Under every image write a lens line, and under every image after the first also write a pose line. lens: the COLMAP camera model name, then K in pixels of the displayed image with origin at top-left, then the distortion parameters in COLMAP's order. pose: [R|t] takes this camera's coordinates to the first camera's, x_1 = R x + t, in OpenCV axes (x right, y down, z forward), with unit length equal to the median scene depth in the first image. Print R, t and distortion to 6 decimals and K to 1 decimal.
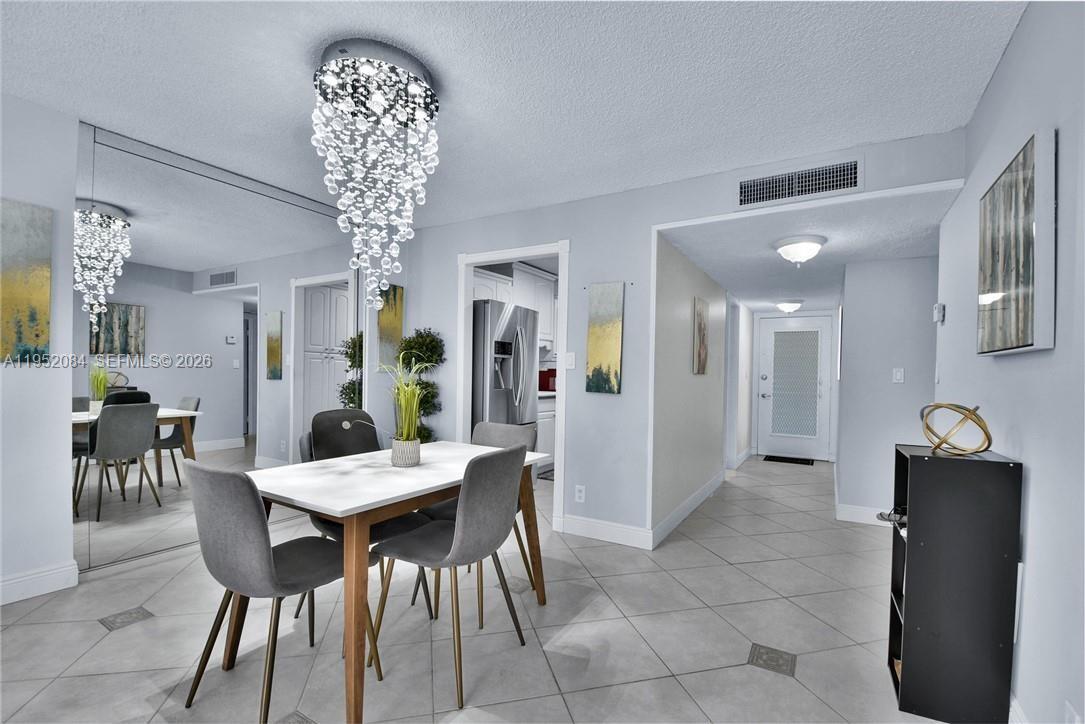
lens RADIAL K [[487.9, 0, 543.5], [0, 487.9, 368.3], [0, 0, 1]] dist [0.000753, 0.000000]
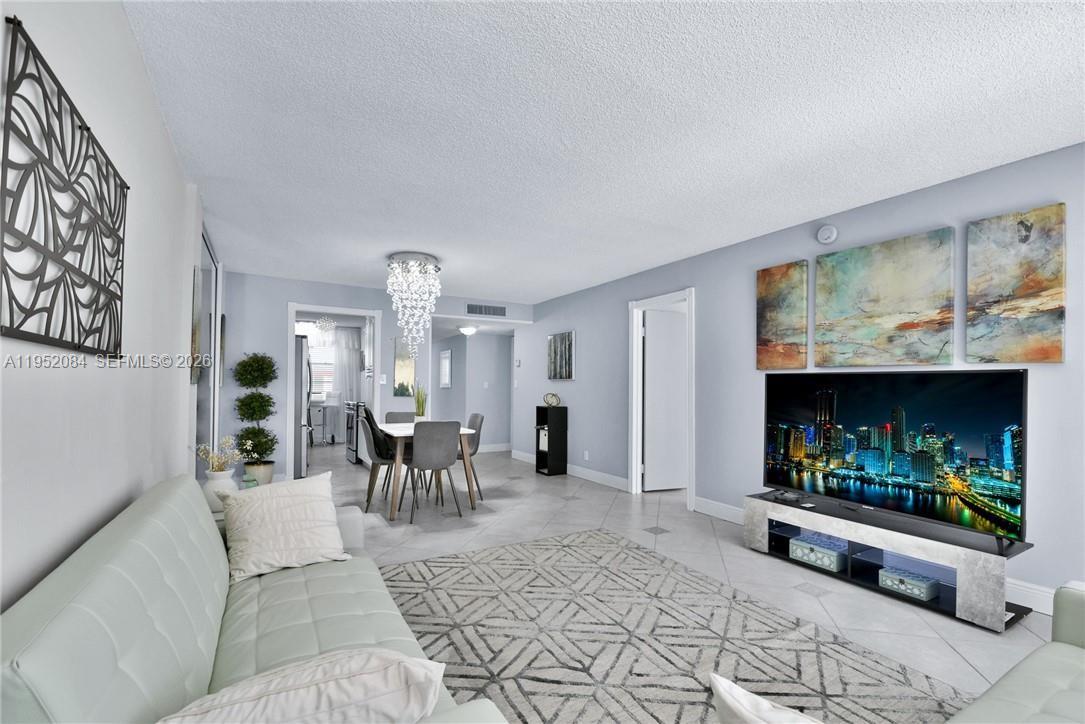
lens RADIAL K [[487.9, 0, 543.9], [0, 487.9, 370.6], [0, 0, 1]] dist [0.000753, 0.000000]
pose [[0.509750, 0.013543, 0.860216, -1.256977], [-0.001039, 0.999885, -0.015126, -0.022481], [-0.860322, 0.006817, 0.509706, -0.445313]]
